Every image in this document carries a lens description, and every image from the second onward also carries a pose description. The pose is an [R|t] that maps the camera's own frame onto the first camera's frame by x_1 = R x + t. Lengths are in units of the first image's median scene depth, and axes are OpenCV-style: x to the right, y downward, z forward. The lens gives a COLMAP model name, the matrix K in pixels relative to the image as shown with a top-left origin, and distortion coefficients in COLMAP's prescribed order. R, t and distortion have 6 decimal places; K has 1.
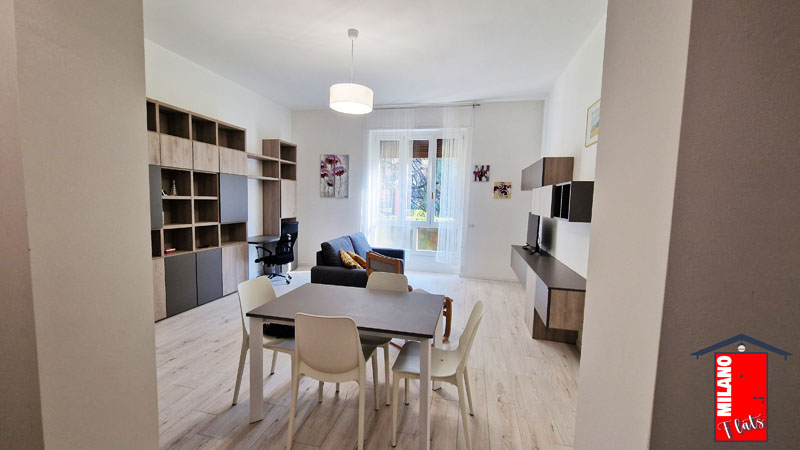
lens RADIAL K [[326.9, 0, 400.0], [0, 326.9, 225.0], [0, 0, 1]] dist [-0.001986, -0.000068]
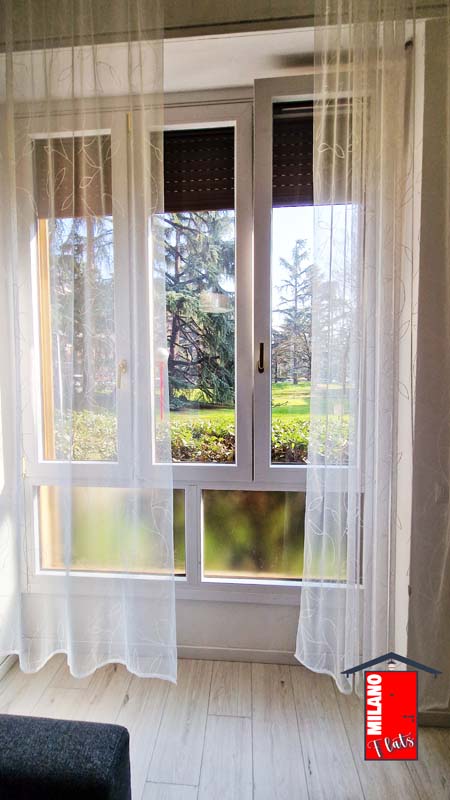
lens RADIAL K [[326.9, 0, 225.0], [0, 326.9, 400.0], [0, 0, 1]] dist [-0.001986, -0.000068]
pose [[0.988649, -0.037864, 0.145395, 0.042931], [0.038805, 0.999240, -0.003639, -0.062821], [-0.145147, 0.009240, 0.989367, 0.817148]]
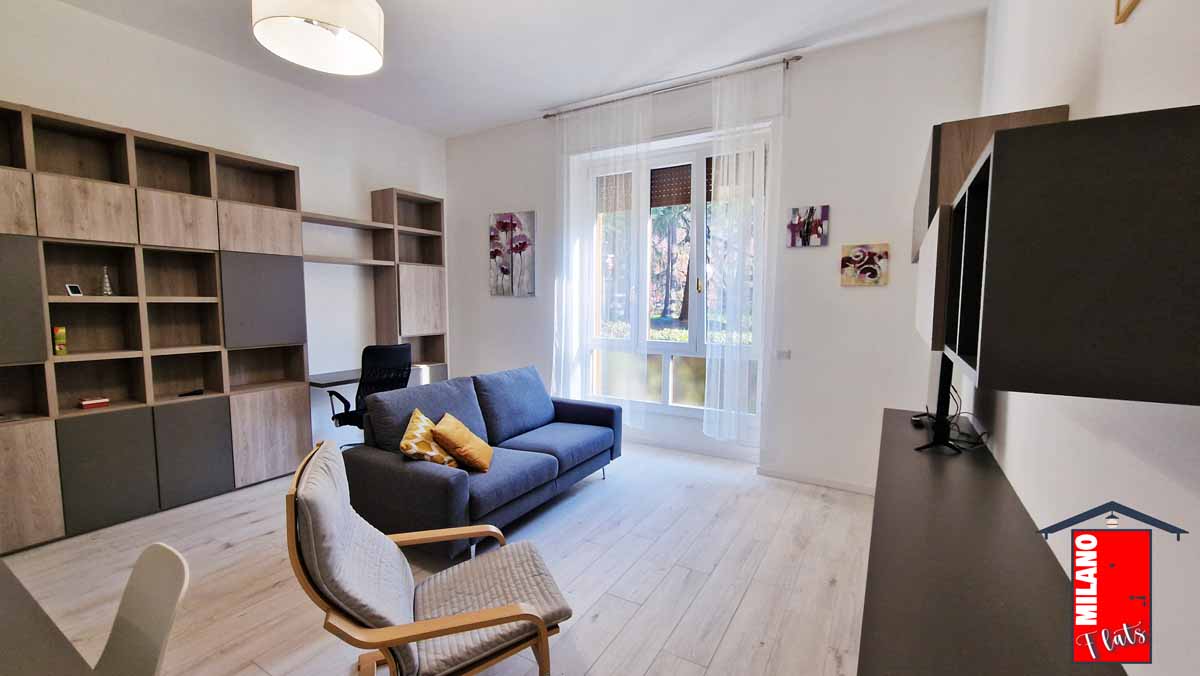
lens RADIAL K [[490.4, 0, 600.0], [0, 490.4, 338.0], [0, 0, 1]] dist [-0.001986, -0.000068]
pose [[0.950099, 0.002637, -0.311937, 0.193389], [-0.004055, 0.999984, -0.003899, -0.015711], [0.311922, 0.004969, 0.950095, 0.336736]]
